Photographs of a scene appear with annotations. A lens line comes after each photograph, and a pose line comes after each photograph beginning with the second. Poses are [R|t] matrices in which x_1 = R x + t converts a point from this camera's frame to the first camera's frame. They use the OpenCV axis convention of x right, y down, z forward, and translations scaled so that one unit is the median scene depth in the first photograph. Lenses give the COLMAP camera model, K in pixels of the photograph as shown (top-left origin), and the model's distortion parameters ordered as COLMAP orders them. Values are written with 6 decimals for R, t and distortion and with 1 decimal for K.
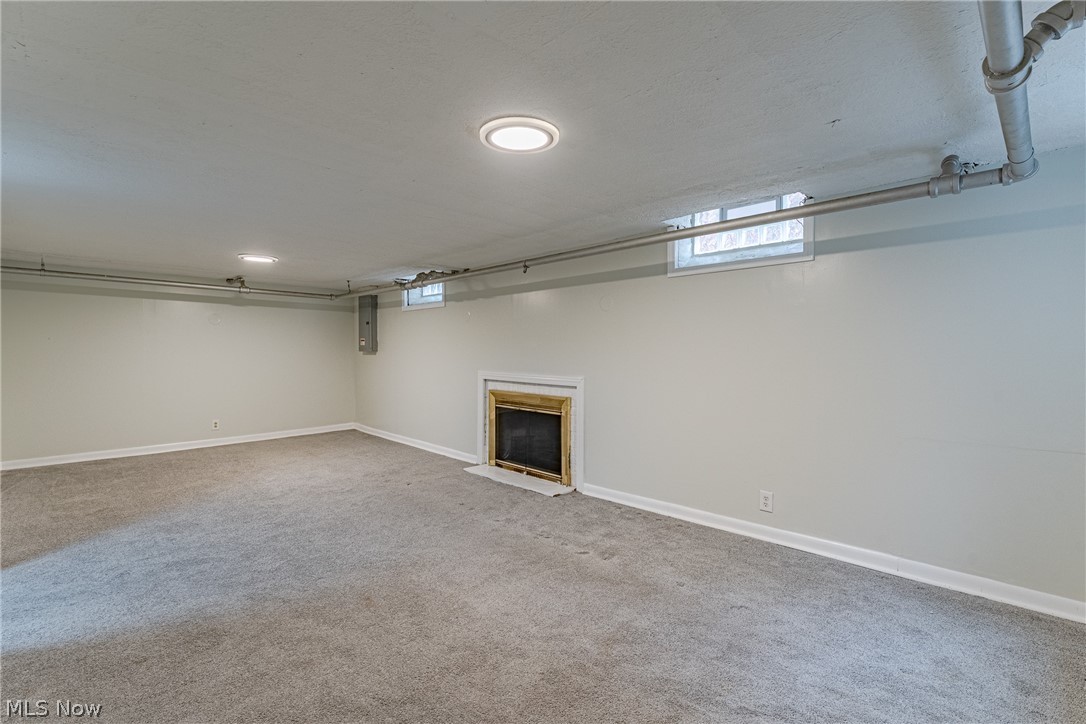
lens RADIAL K [[501.9, 0, 543.0], [0, 501.9, 362.0], [0, 0, 1]] dist [0.002696, 0.000087]
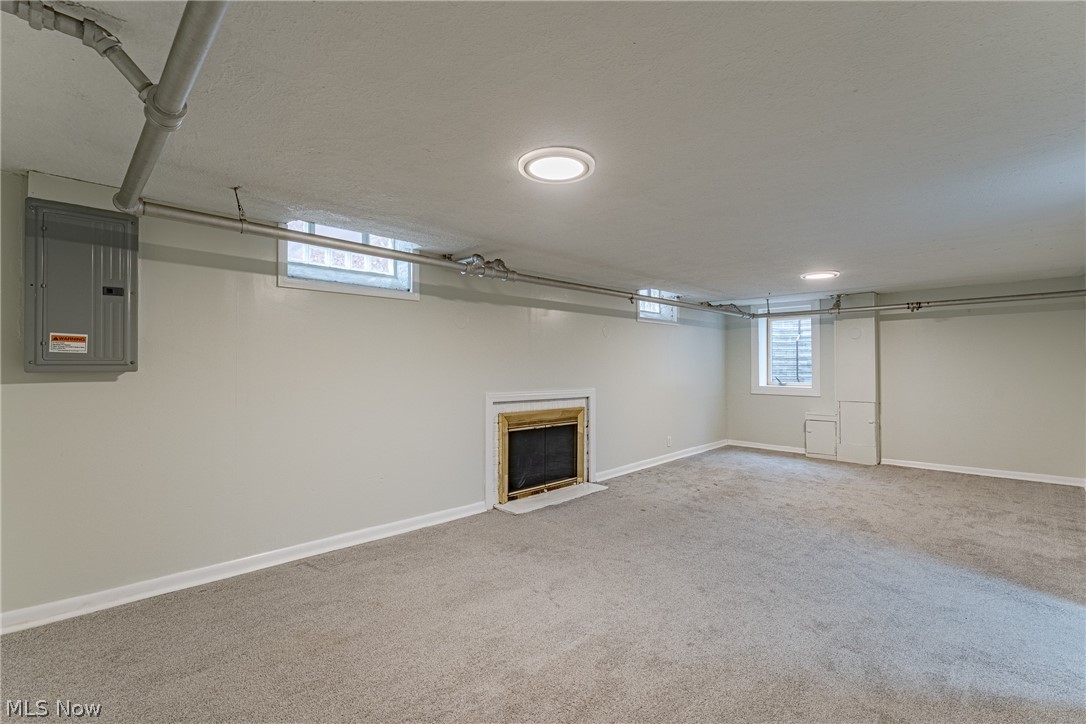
lens RADIAL K [[480.7, 0, 543.0], [0, 480.7, 362.0], [0, 0, 1]] dist [-0.001366, -0.000250]
pose [[-0.009384, 0.012887, 0.999873, -1.050915], [0.026093, 0.999580, -0.012638, -0.022170], [-0.999615, 0.025971, -0.009717, 1.073368]]
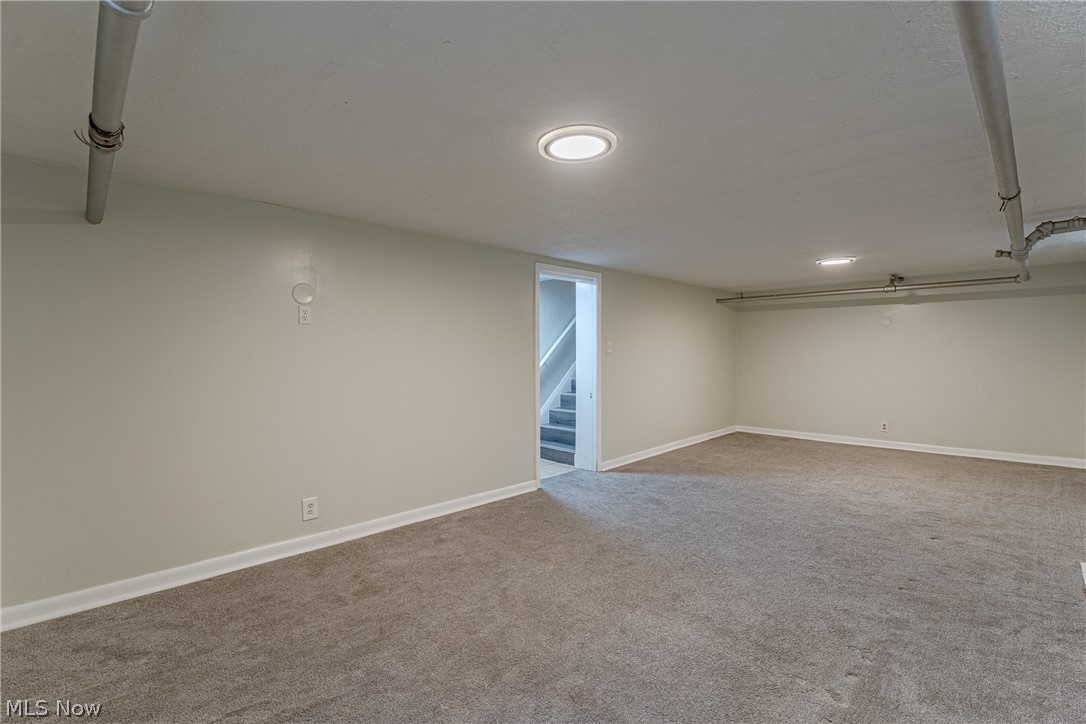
lens RADIAL K [[501.9, 0, 543.0], [0, 501.9, 362.0], [0, 0, 1]] dist [0.002696, 0.000087]
pose [[-0.028255, 0.019133, -0.999418, 0.469918], [-0.017570, 0.999653, 0.019634, -0.013780], [0.999446, 0.018114, -0.027909, 0.460872]]
